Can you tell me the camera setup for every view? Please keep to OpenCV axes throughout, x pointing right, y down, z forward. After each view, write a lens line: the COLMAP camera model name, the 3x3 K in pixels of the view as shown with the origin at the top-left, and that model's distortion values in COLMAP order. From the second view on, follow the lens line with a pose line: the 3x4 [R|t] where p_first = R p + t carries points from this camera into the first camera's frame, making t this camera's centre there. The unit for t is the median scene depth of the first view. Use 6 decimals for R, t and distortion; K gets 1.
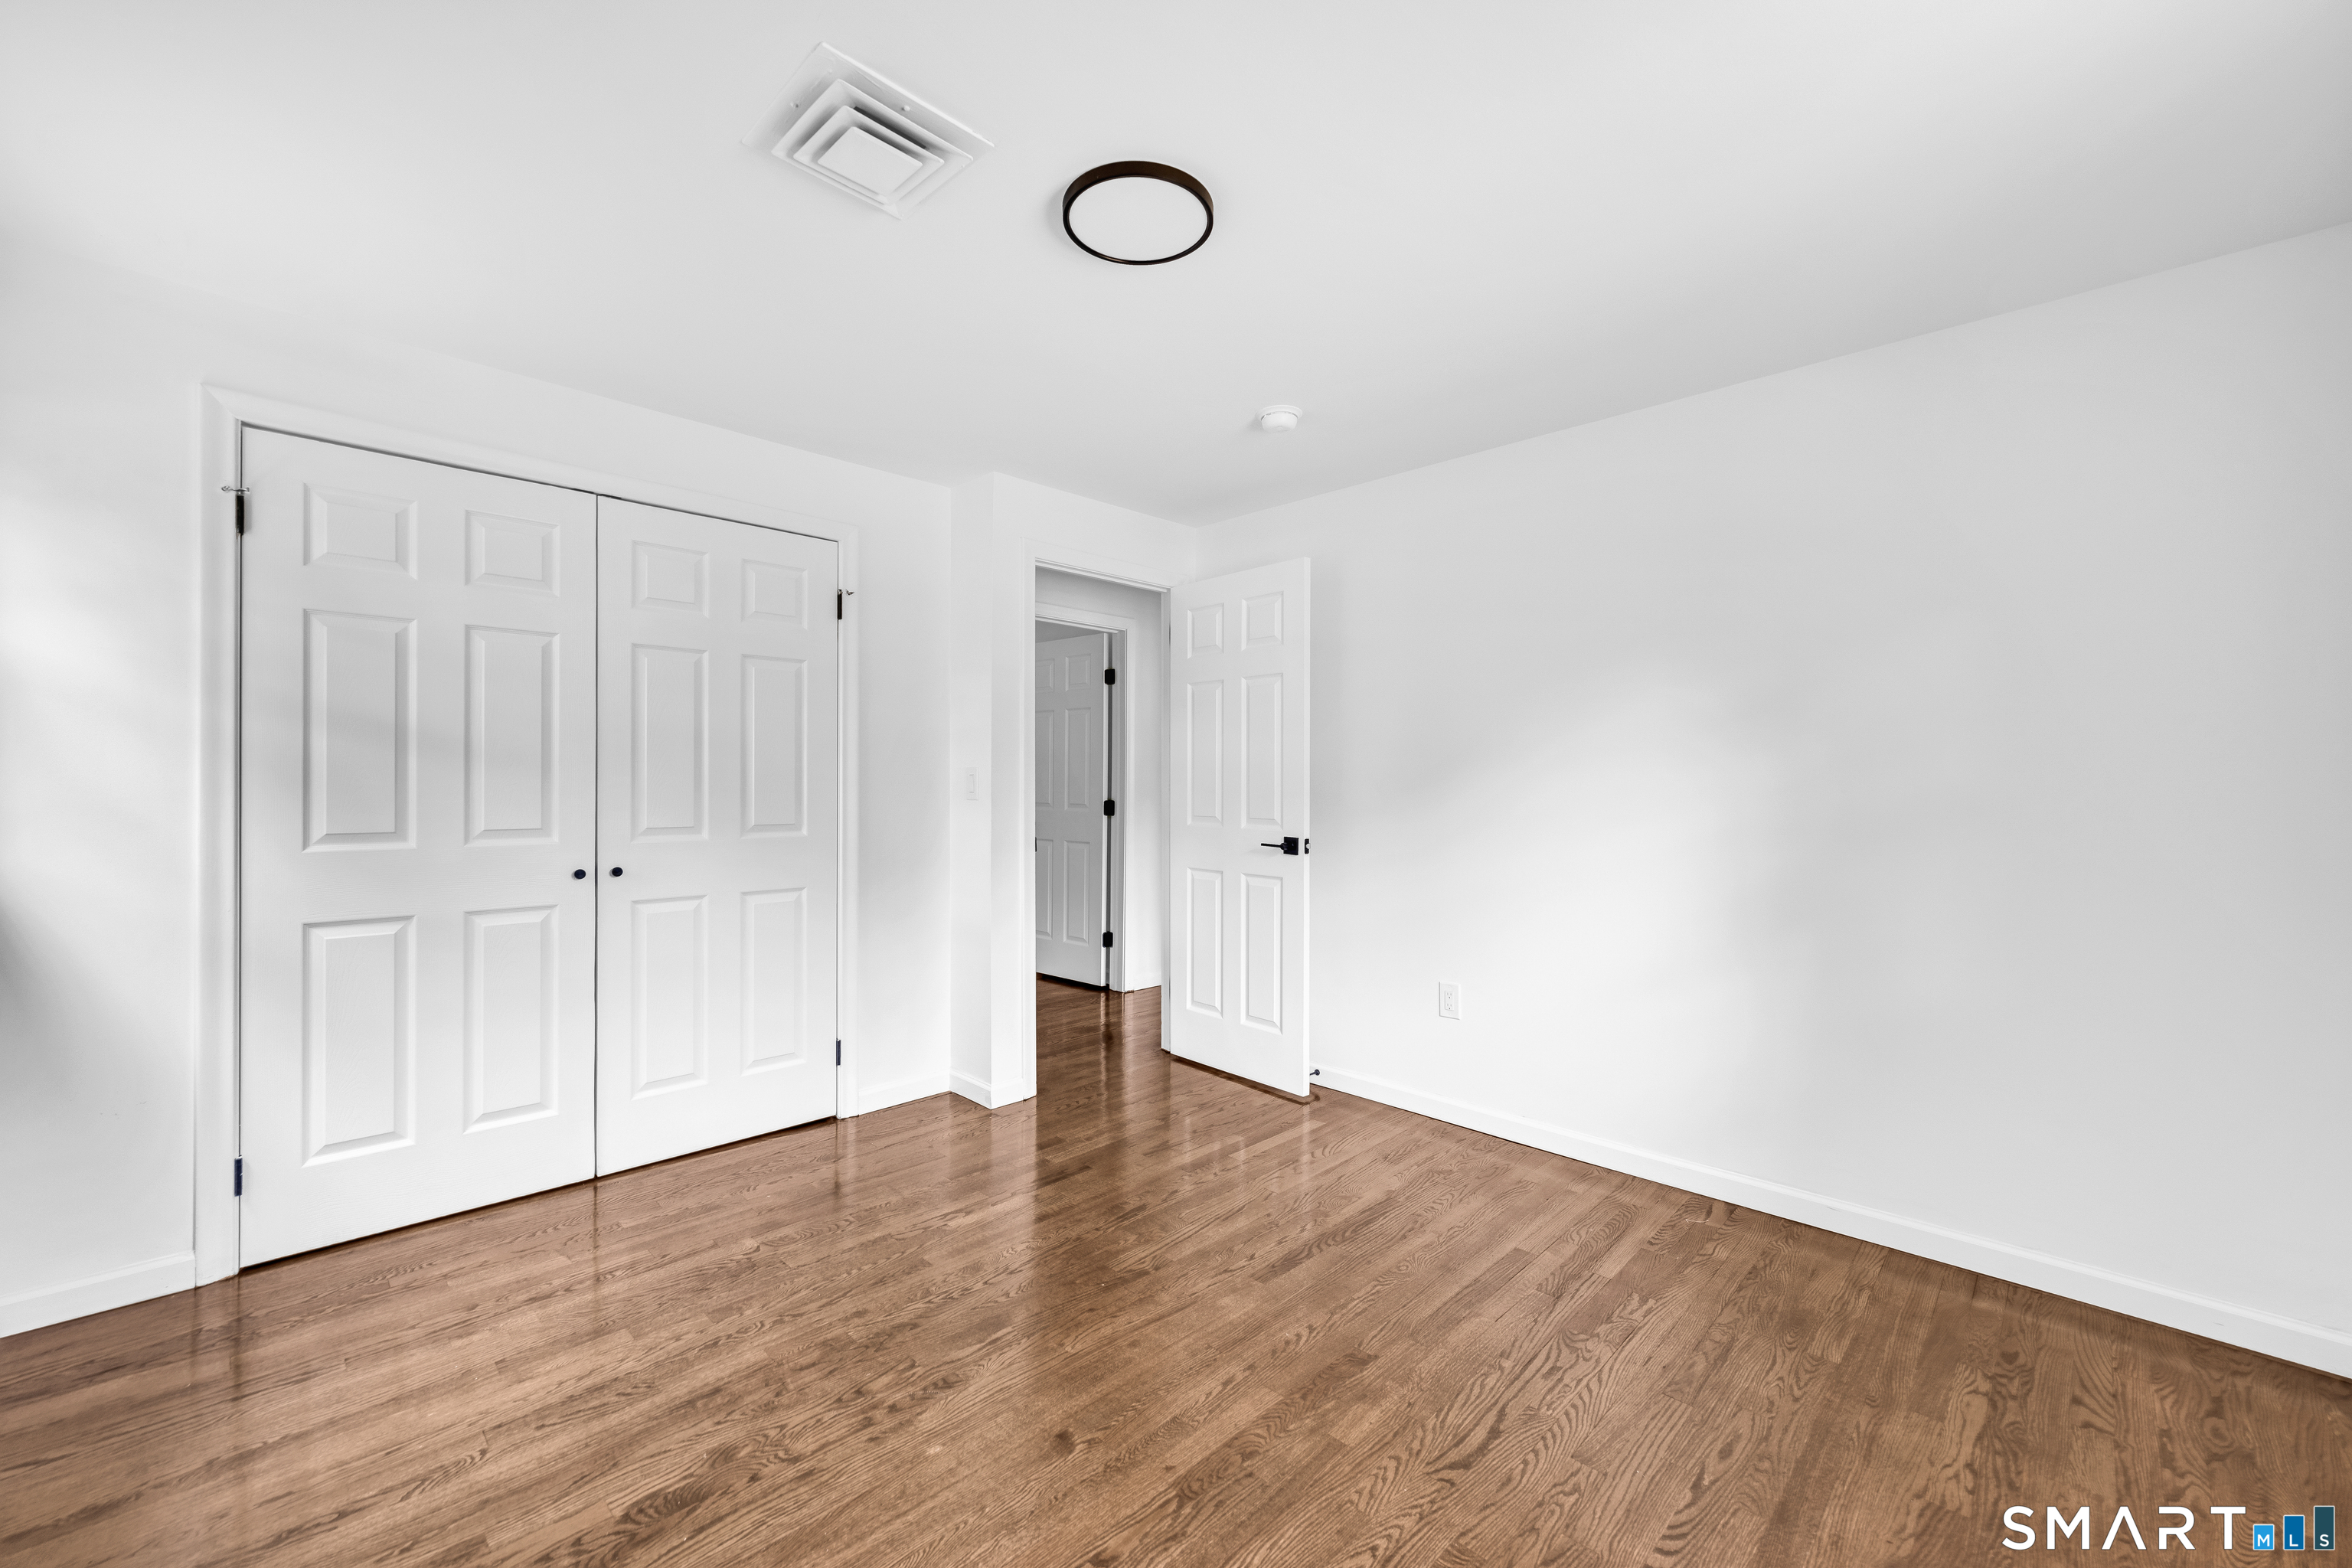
lens RADIAL K [[935.1, 0, 1169.2], [0, 935.1, 783.9], [0, 0, 1]] dist [0.000426, 0.000038]
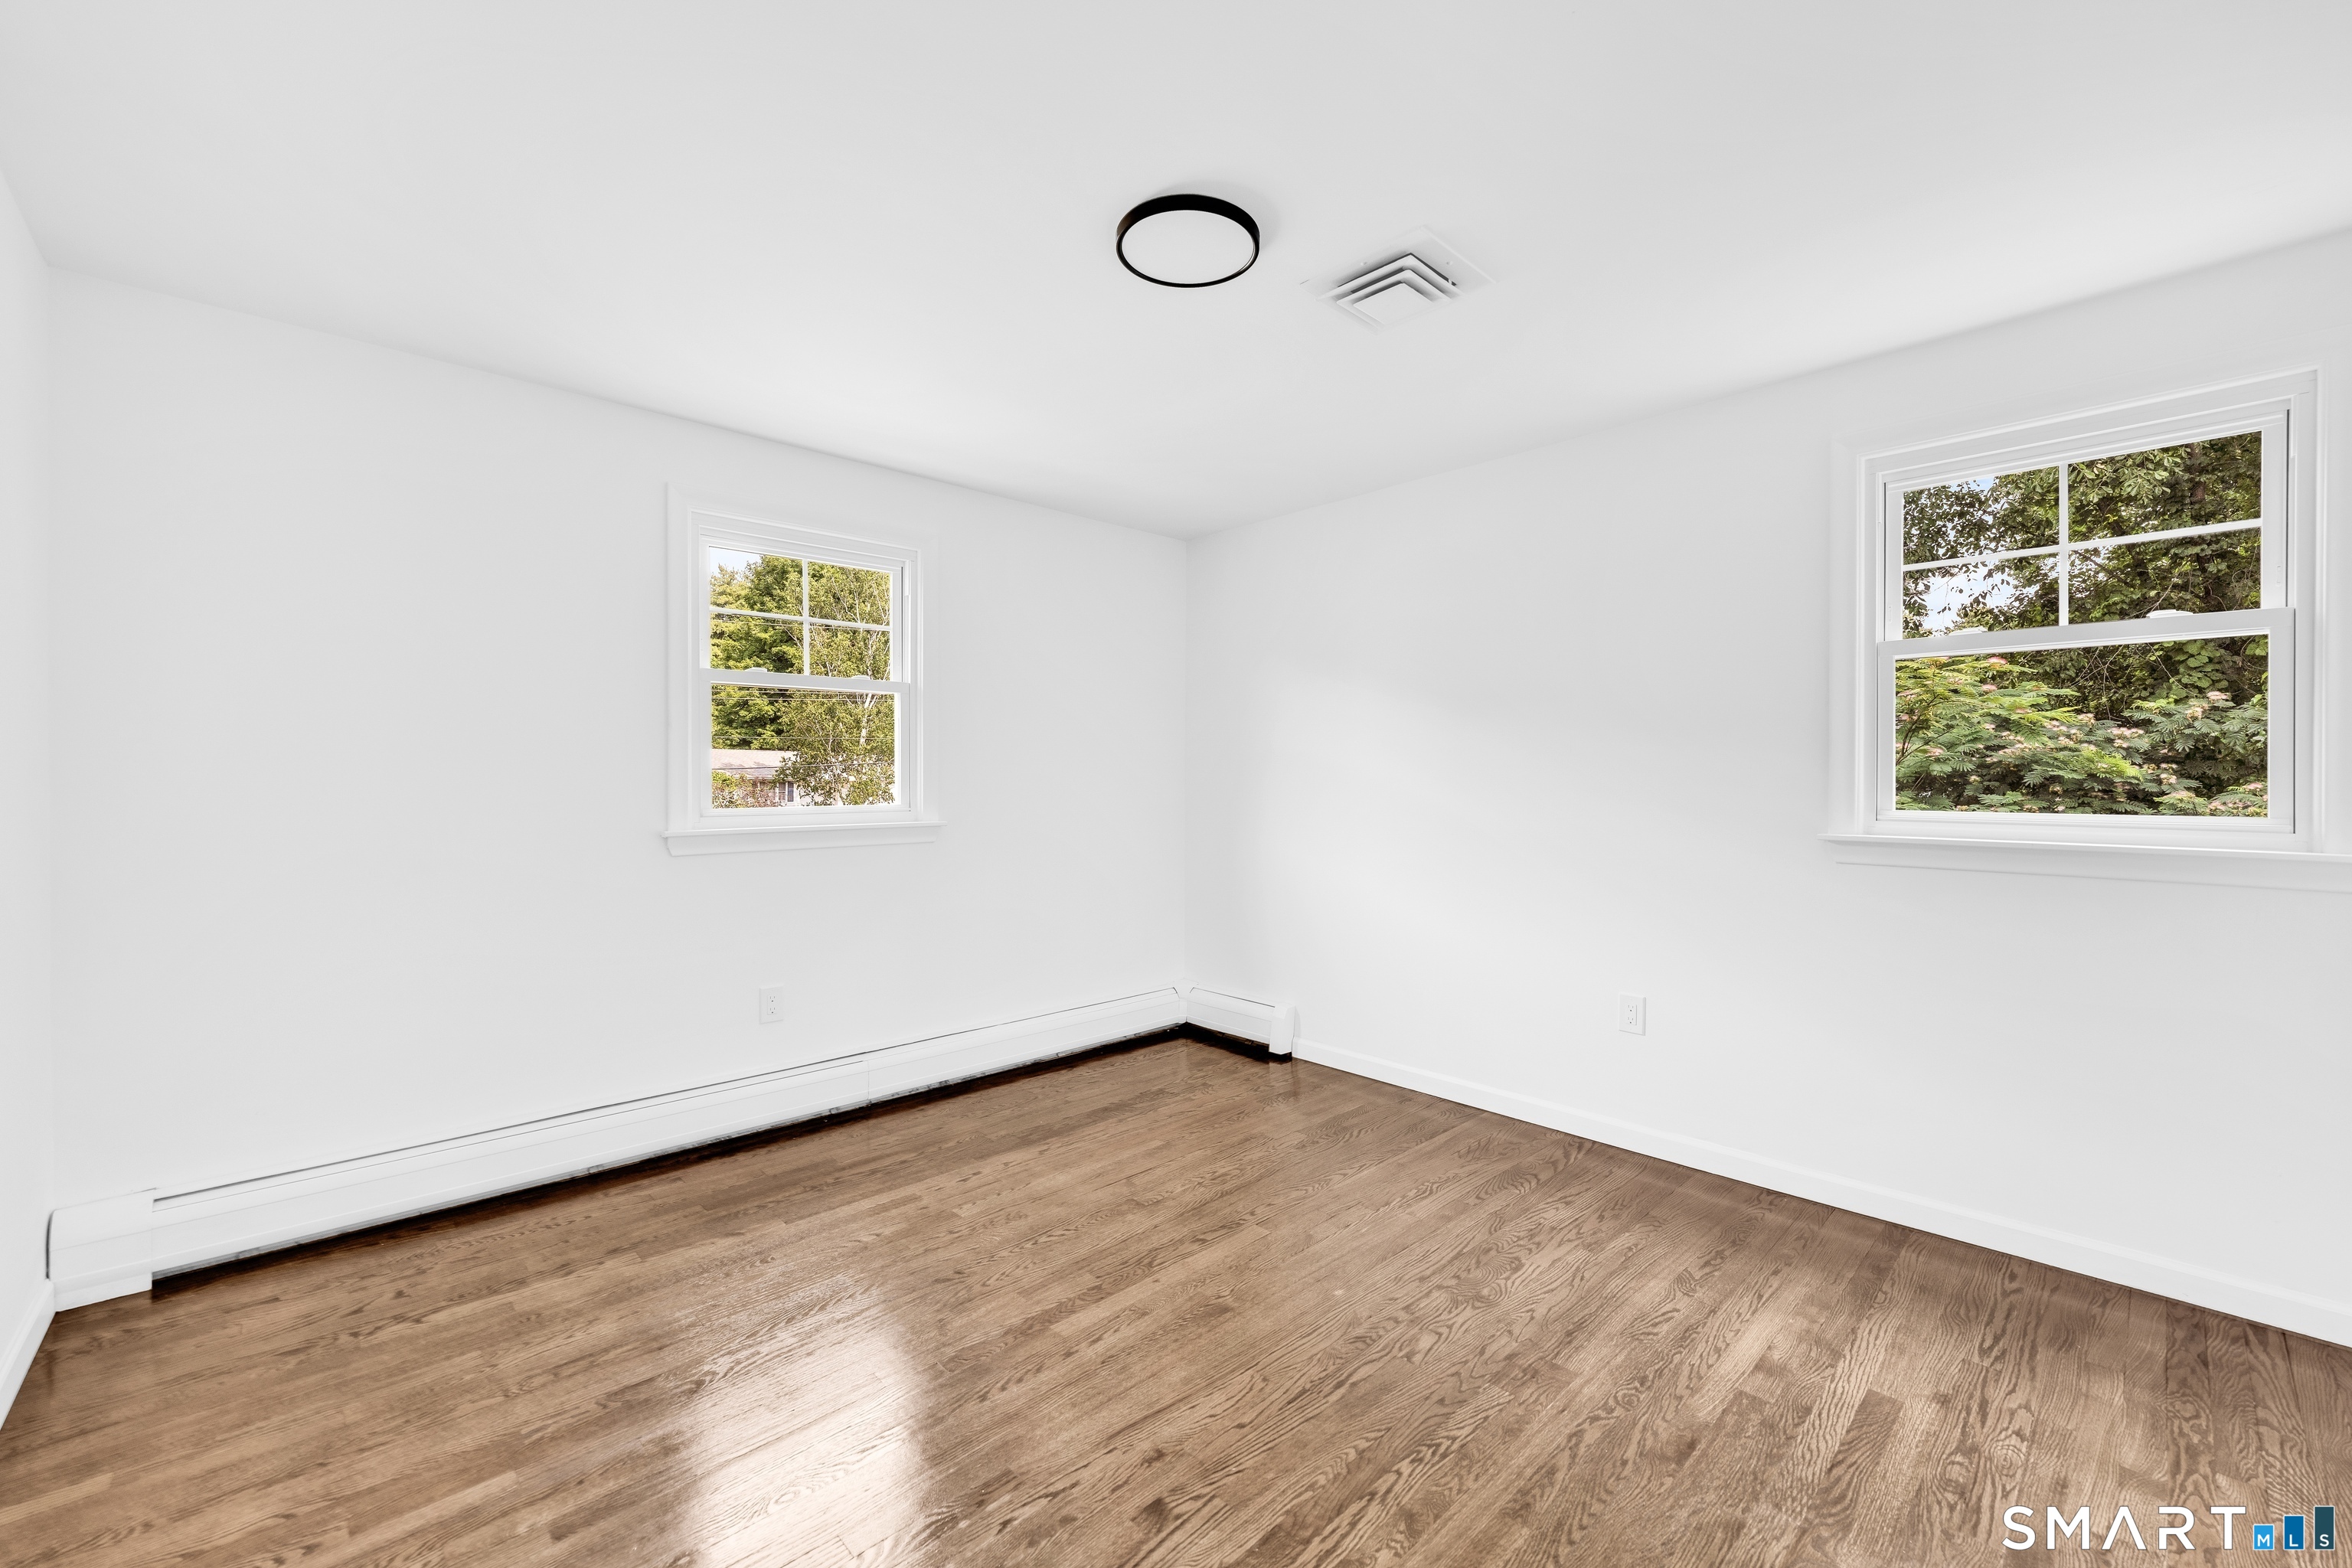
lens RADIAL K [[935.1, 0, 1169.2], [0, 935.1, 783.9], [0, 0, 1]] dist [0.000426, 0.000038]
pose [[-0.999419, -0.006035, 0.033545, -0.033373], [-0.005858, 0.999968, 0.005361, 0.003739], [-0.033576, 0.005162, -0.999423, 1.330845]]
